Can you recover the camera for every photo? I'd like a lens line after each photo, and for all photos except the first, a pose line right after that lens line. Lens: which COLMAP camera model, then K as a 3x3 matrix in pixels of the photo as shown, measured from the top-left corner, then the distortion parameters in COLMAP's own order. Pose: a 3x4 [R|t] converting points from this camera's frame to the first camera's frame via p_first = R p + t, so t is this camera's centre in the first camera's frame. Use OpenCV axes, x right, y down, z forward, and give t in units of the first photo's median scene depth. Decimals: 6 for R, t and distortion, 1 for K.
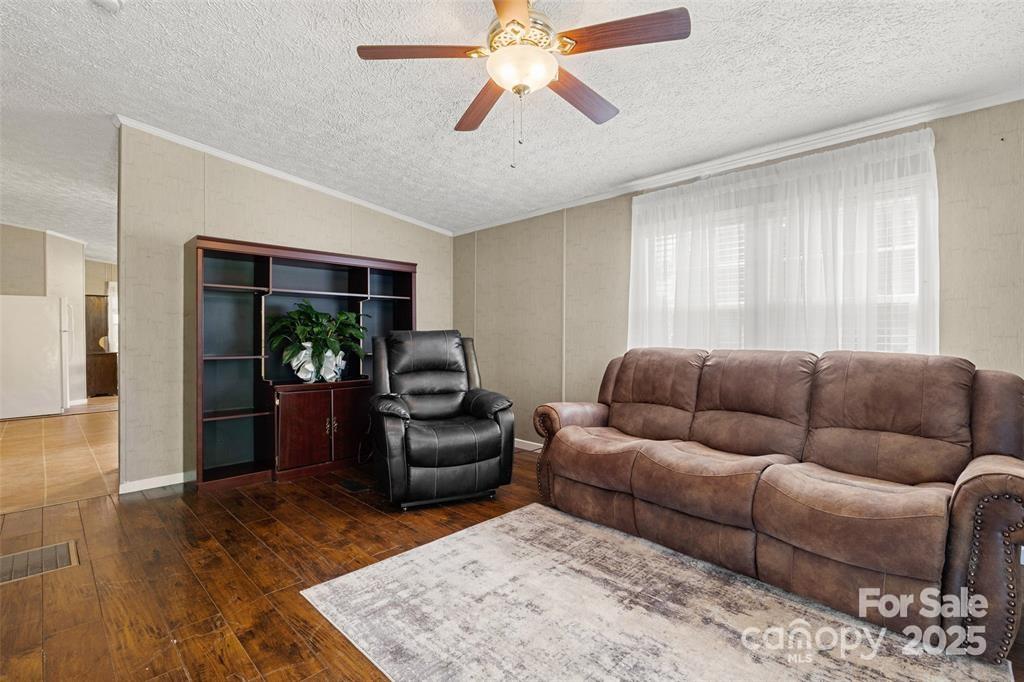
lens RADIAL K [[466.6, 0, 508.4], [0, 466.6, 337.4], [0, 0, 1]] dist [-0.000928, -0.000186]
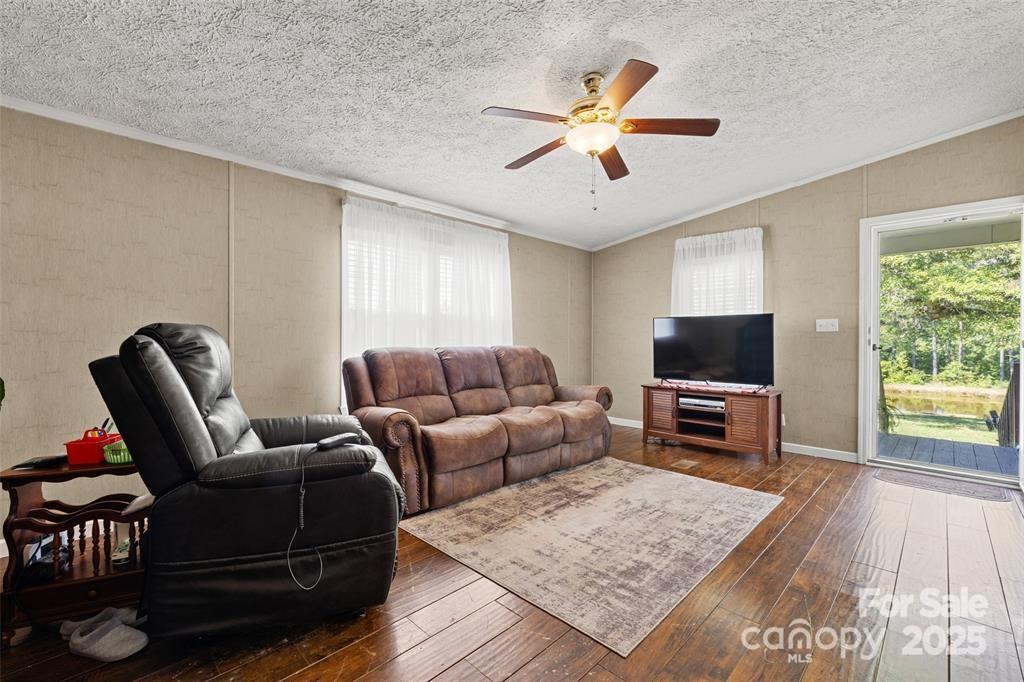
lens RADIAL K [[437.5, 0, 508.3], [0, 437.5, 341.3], [0, 0, 1]] dist [-0.000955, 0.000308]
pose [[0.004291, -0.007837, 0.999960, -0.984851], [0.000340, 0.999969, 0.007835, -0.000590], [-0.999991, 0.000306, 0.004294, 0.988280]]
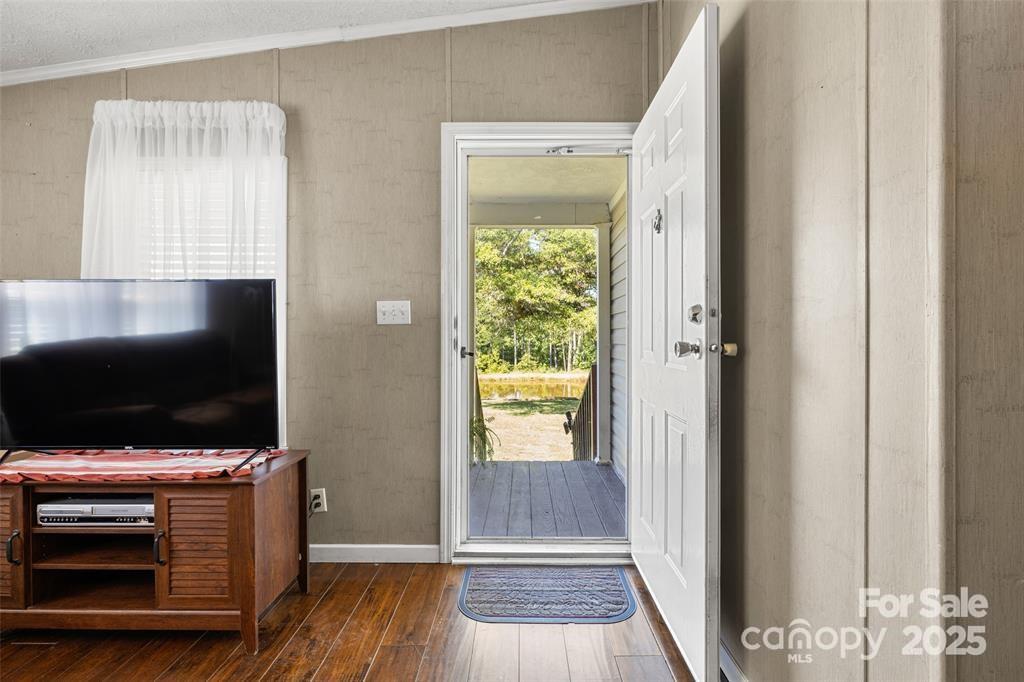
lens RADIAL K [[466.6, 0, 514.6], [0, 466.6, 337.9], [0, 0, 1]] dist [-0.000928, -0.000186]
pose [[-0.695557, -0.004326, 0.718458, -0.535162], [0.000228, 0.999980, 0.006242, -0.001573], [-0.718471, 0.004505, -0.695543, 0.591214]]
